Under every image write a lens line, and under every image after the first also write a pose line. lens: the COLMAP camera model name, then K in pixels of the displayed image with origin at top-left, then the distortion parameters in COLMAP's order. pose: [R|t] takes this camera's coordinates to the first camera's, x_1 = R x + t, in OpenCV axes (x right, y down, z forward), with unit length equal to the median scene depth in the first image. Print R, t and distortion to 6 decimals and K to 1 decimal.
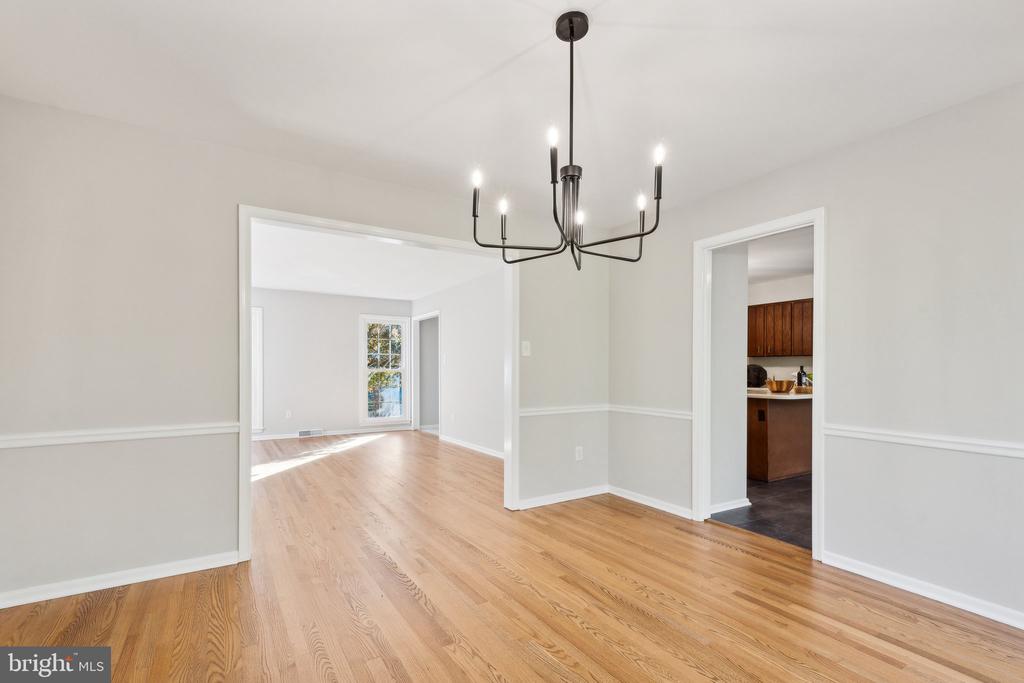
lens RADIAL K [[463.8, 0, 510.7], [0, 463.8, 373.7], [0, 0, 1]] dist [-0.000322, 0.000095]
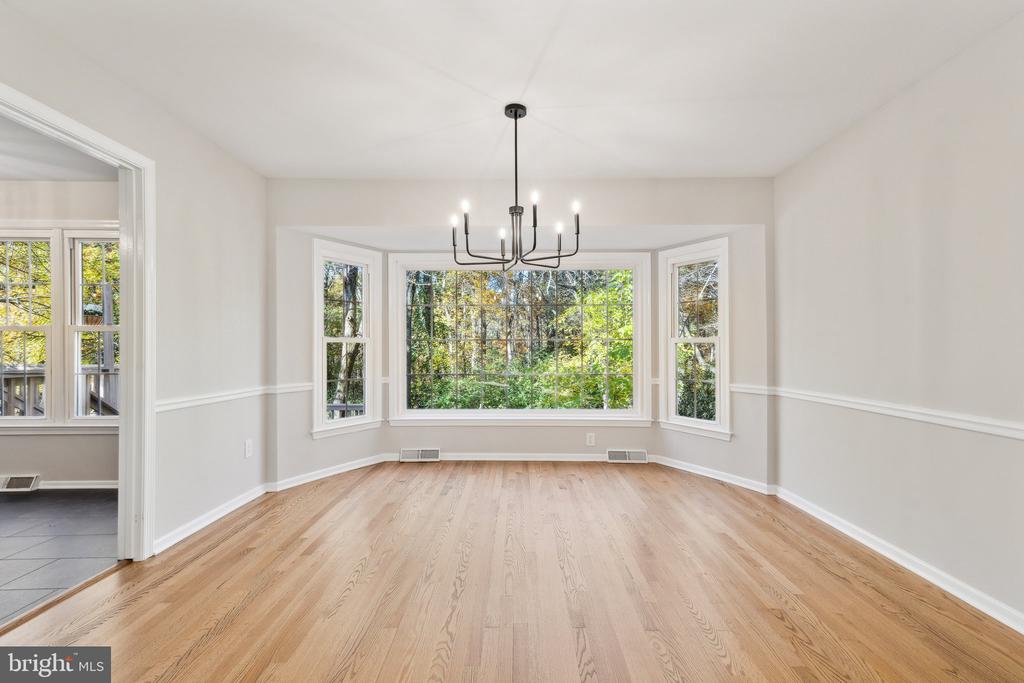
lens RADIAL K [[454.5, 0, 510.5], [0, 454.5, 345.2], [0, 0, 1]] dist [0.000339, 0.000028]
pose [[-0.848334, -0.002069, 0.529457, -0.127682], [-0.000632, 0.999996, 0.002897, -0.001716], [-0.529461, 0.002123, -0.848332, 0.457807]]
